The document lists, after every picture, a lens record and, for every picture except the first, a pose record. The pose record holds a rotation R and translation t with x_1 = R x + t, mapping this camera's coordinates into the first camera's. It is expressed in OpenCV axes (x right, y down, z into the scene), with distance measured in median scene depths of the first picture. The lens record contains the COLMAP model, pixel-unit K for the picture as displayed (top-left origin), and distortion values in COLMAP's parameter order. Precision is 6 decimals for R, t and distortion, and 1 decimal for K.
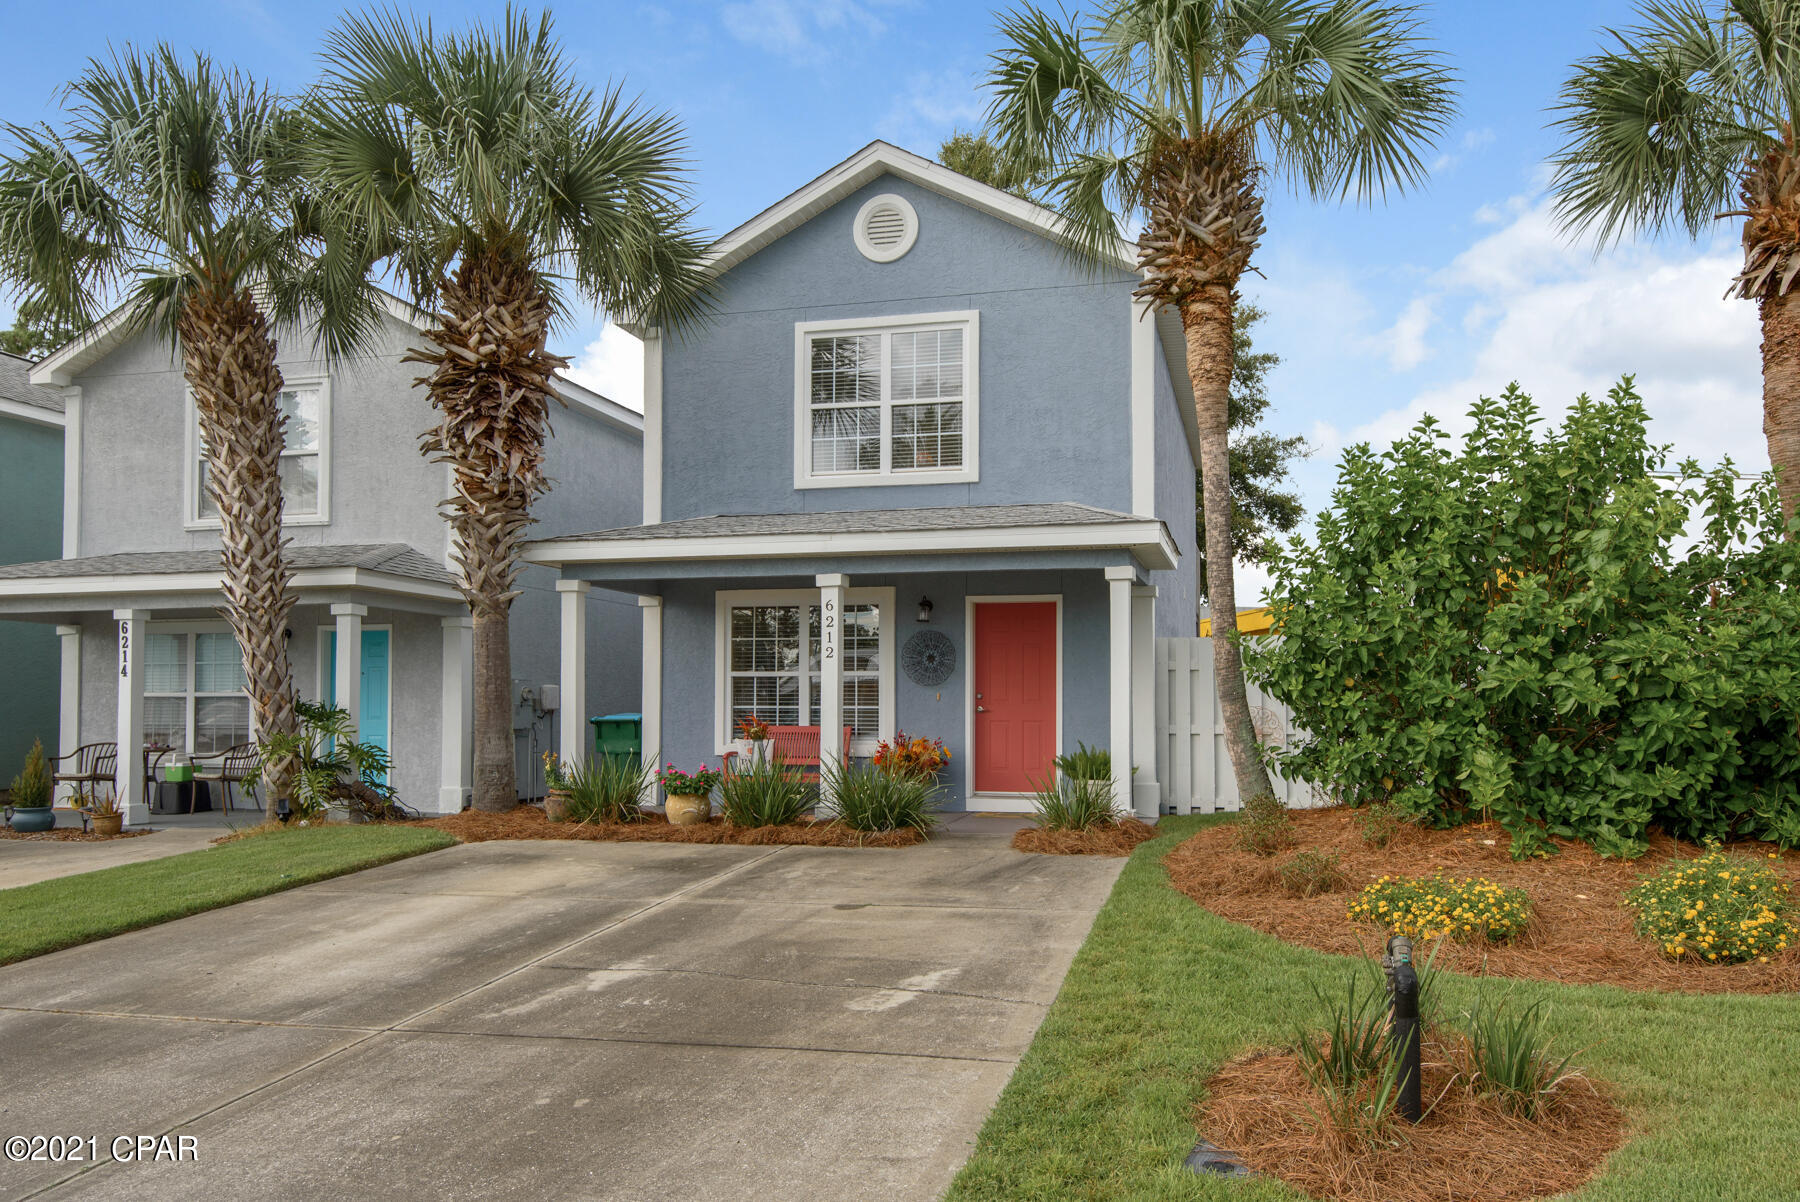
lens RADIAL K [[1267.1, 0, 963.8], [0, 1267.1, 681.7], [0, 0, 1]] dist [0.011675, -0.004392]
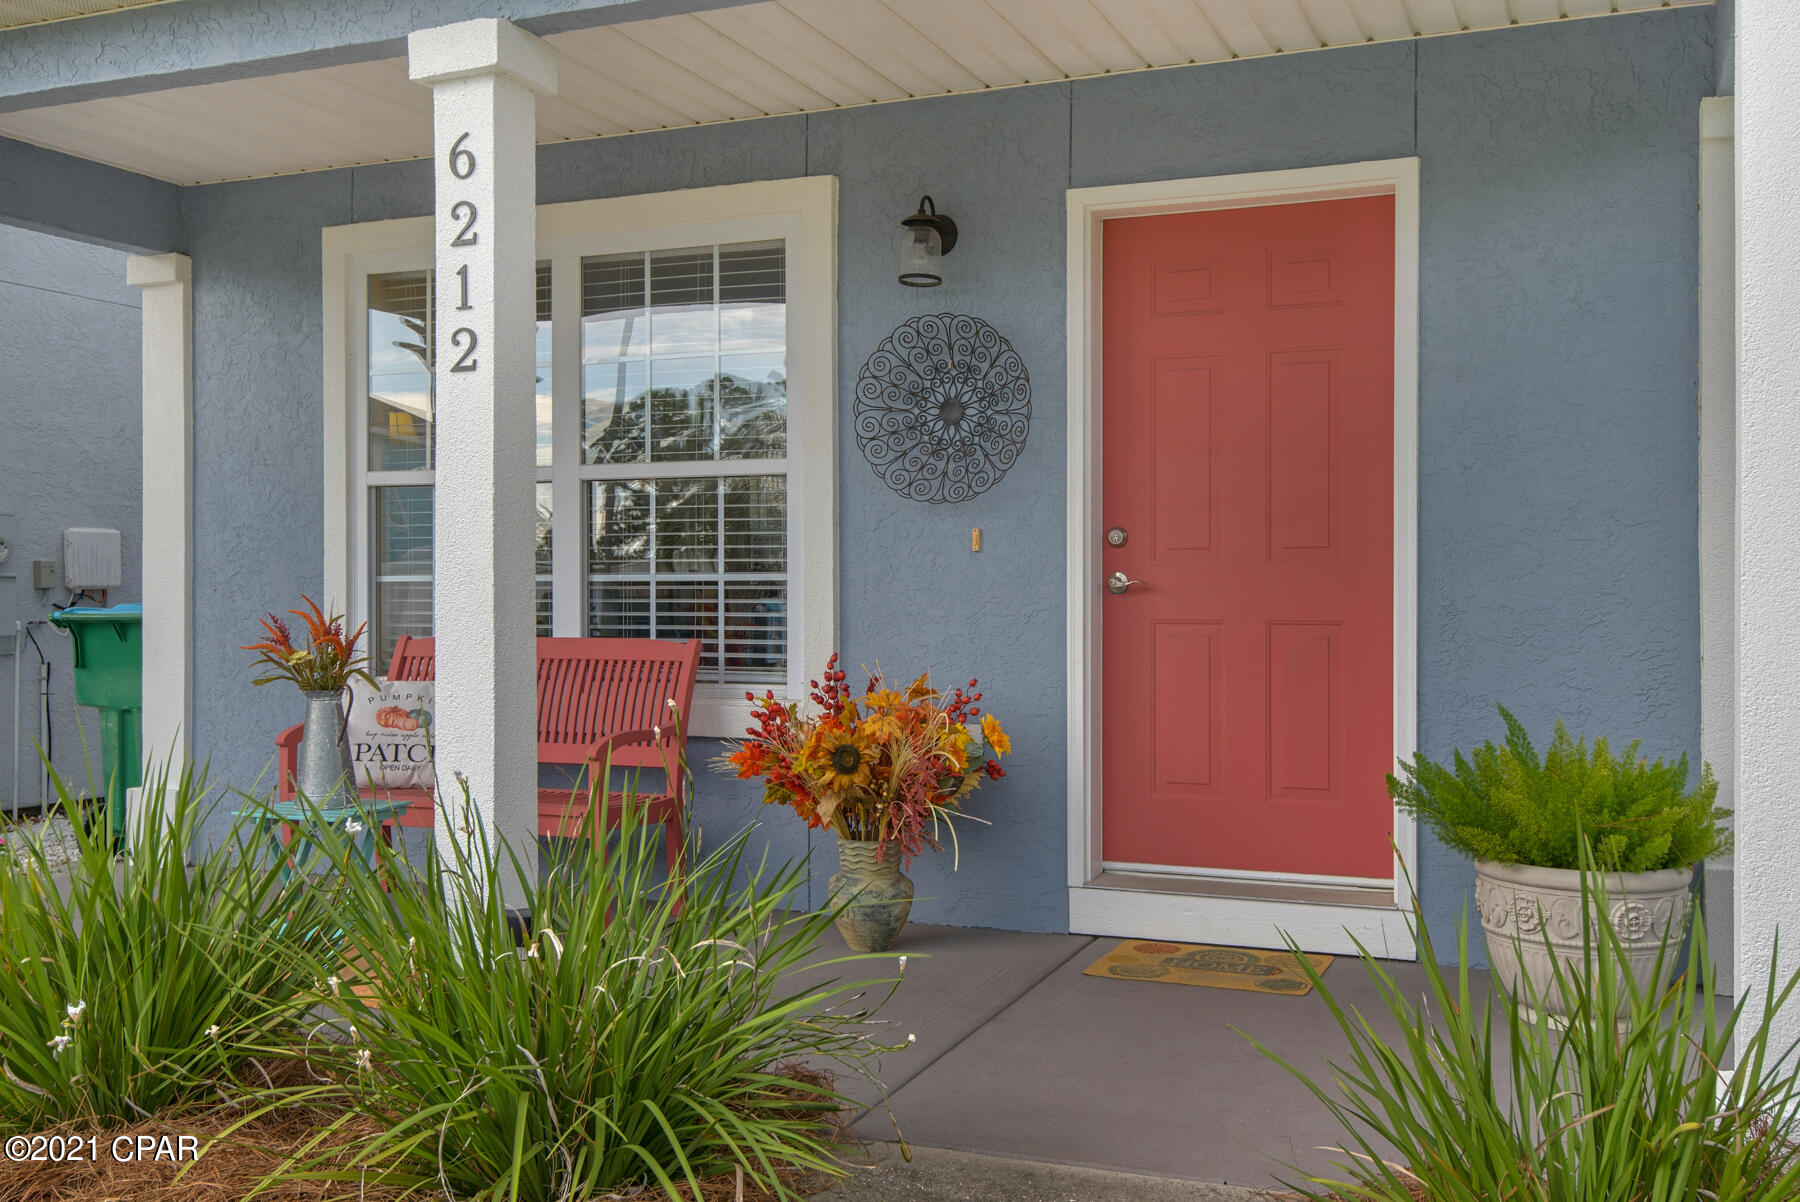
lens RADIAL K [[1724.5, 0, 900.0], [0, 1724.5, 601.0], [0, 0, 1]] dist [0.000379, 0.027010]
pose [[0.988046, -0.002302, -0.154142, 0.031066], [0.007006, 0.999526, 0.029978, 0.017879], [0.154000, -0.030700, 0.987594, 0.772415]]
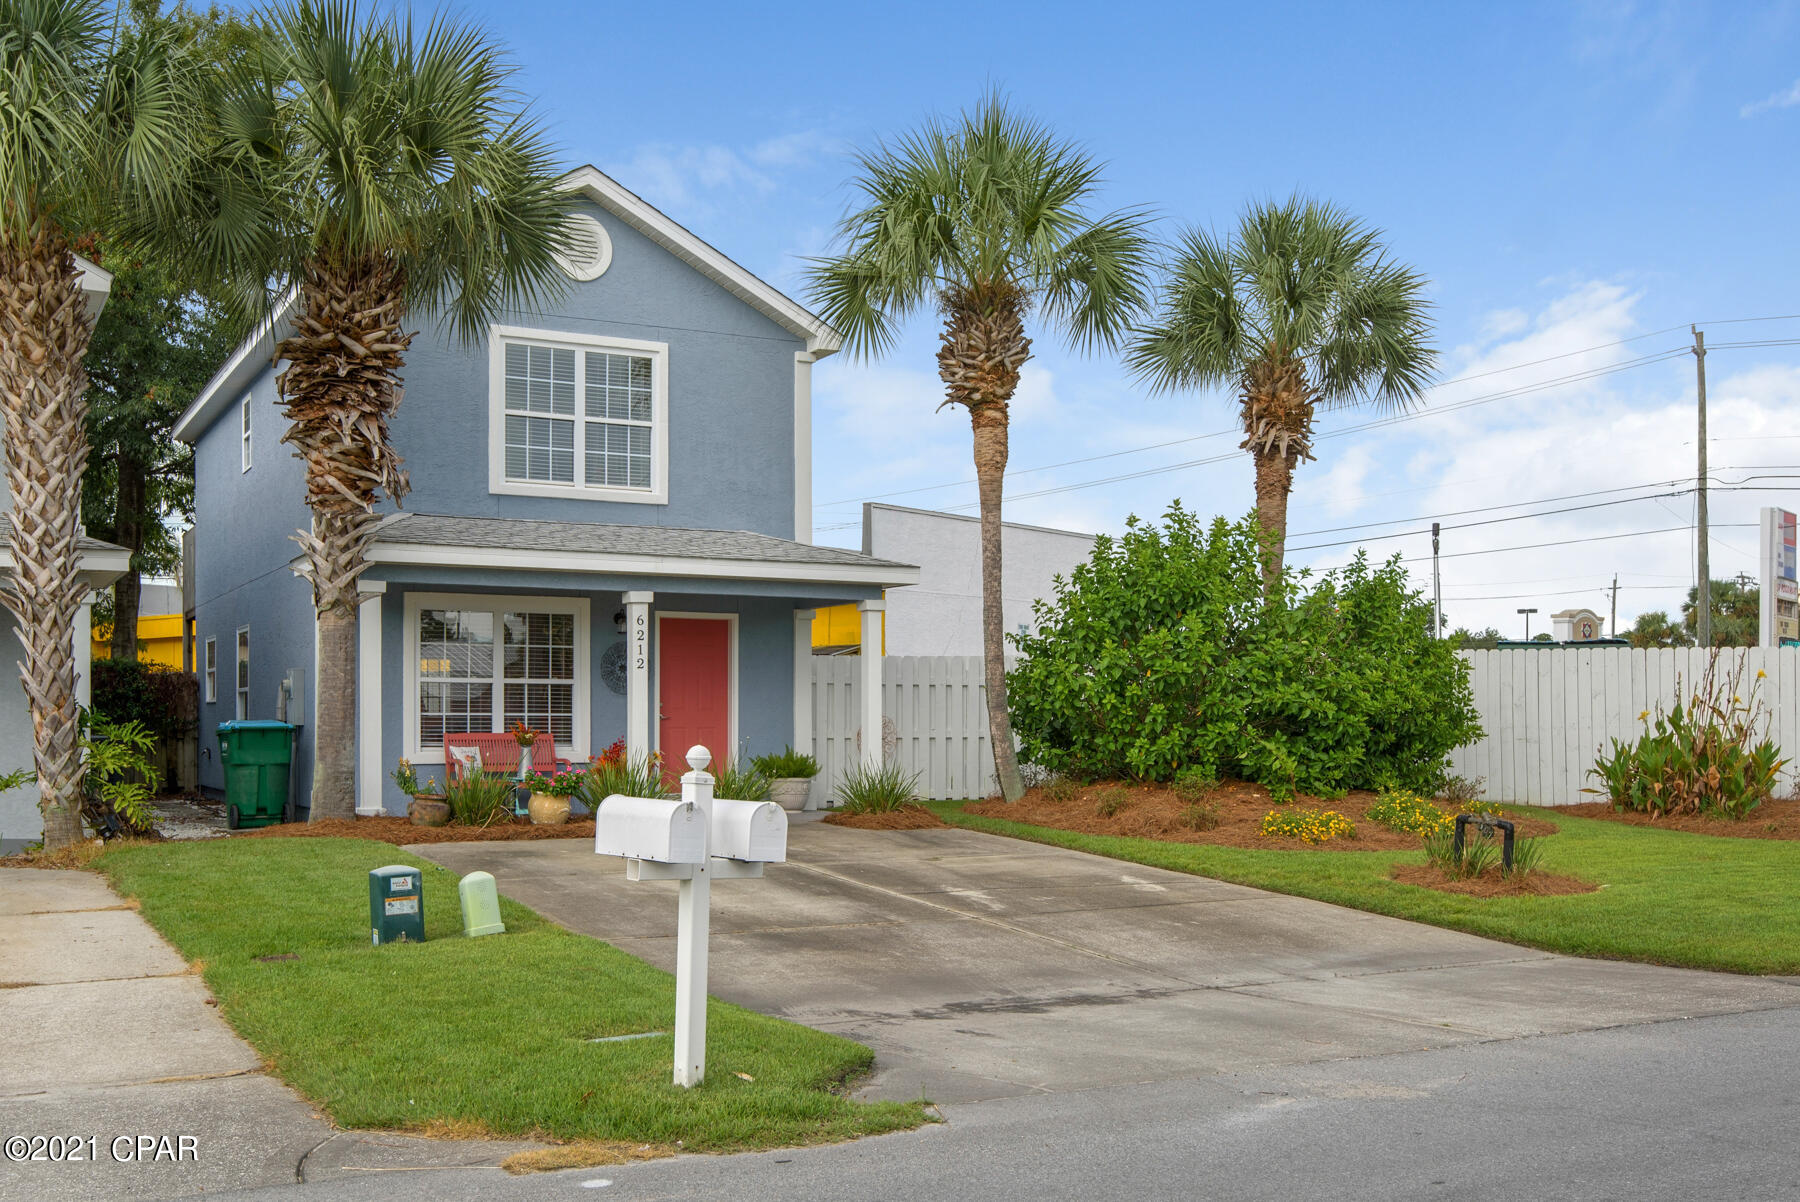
lens RADIAL K [[1760.9, 0, 790.1], [0, 1760.9, 720.2], [0, 0, 1]] dist [0.008885, 0.008417]
pose [[0.773310, 0.002670, 0.634022, -1.087710], [-0.014630, 0.999800, 0.013635, 0.003645], [-0.633859, -0.019820, 0.773194, -0.282294]]
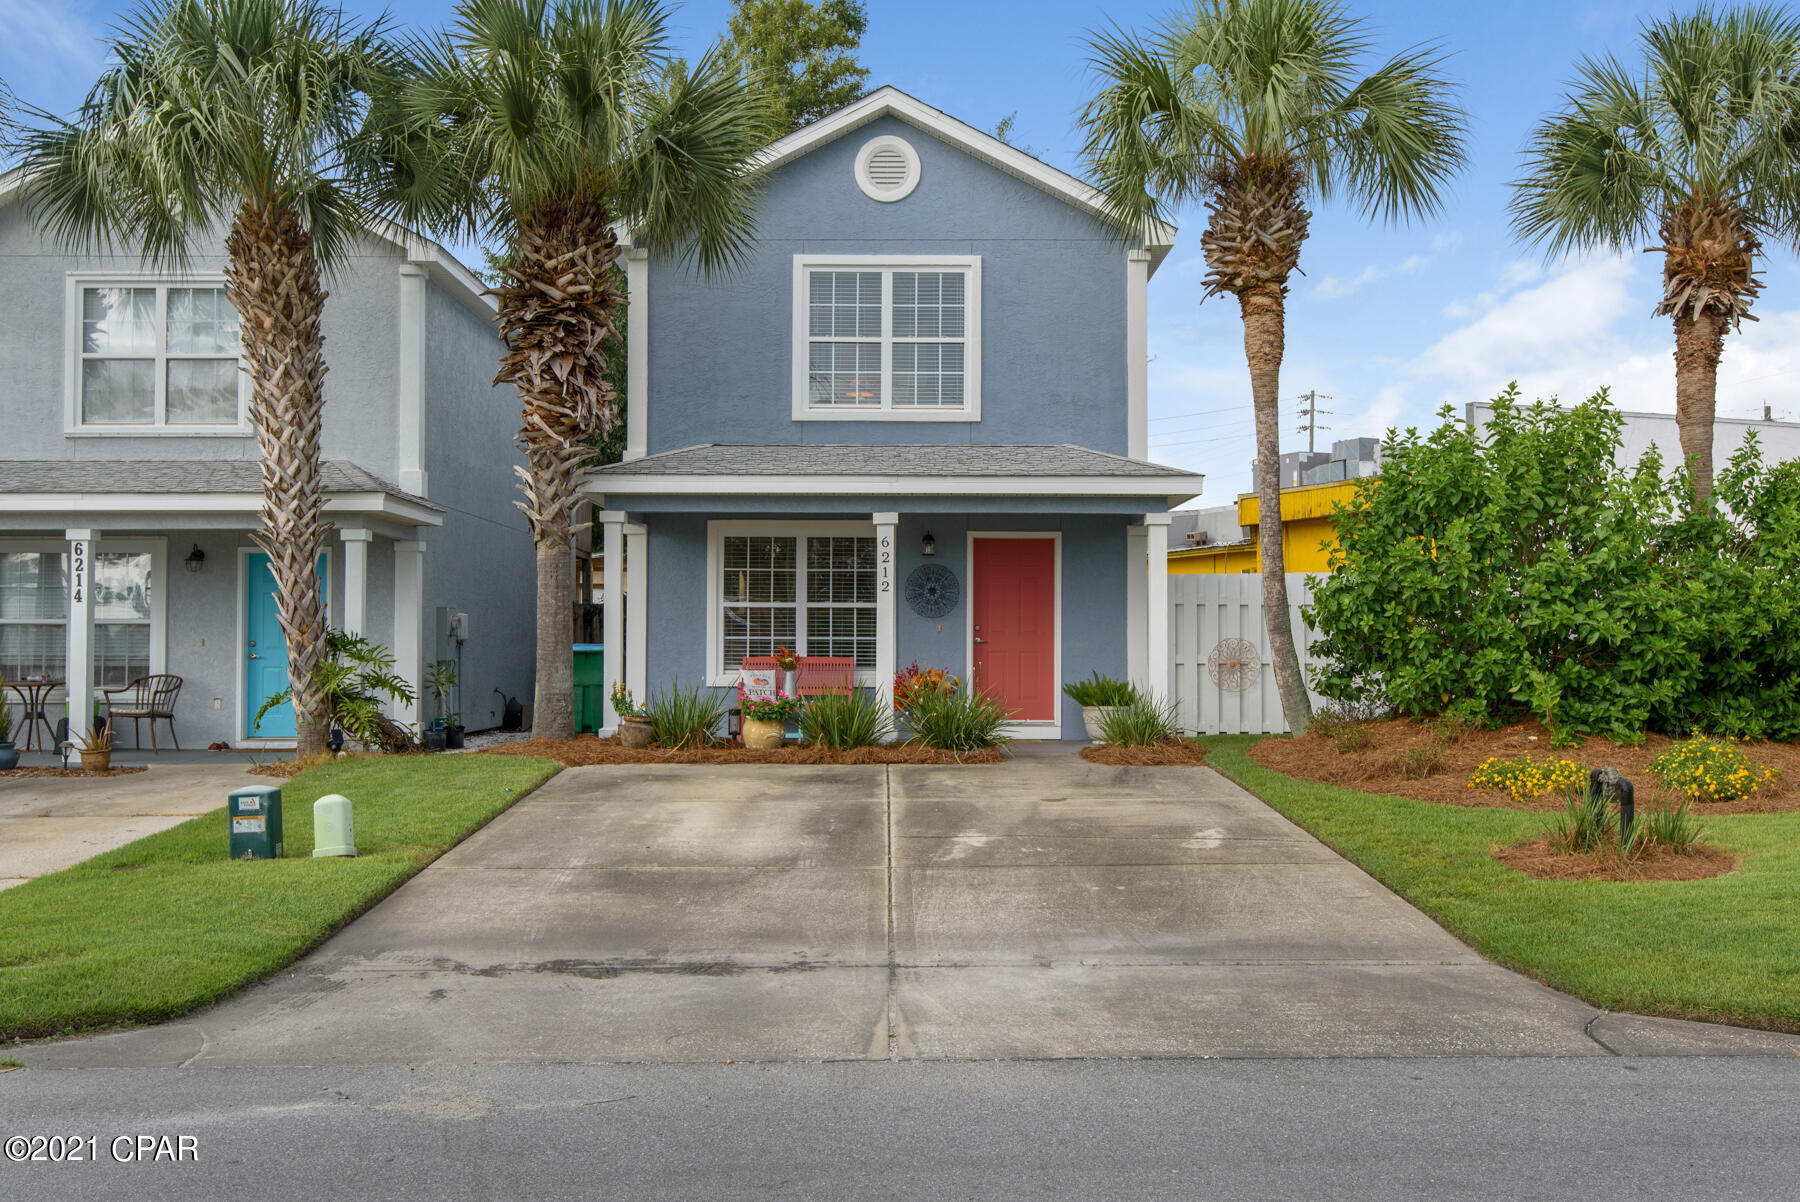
lens RADIAL K [[1724.5, 0, 900.0], [0, 1724.5, 601.0], [0, 0, 1]] dist [0.000379, 0.027010]
pose [[0.973274, 0.007866, 0.229510, -0.479920], [-0.007197, 0.999967, -0.003755, -0.005986], [-0.229532, 0.002002, 0.973299, -0.459579]]
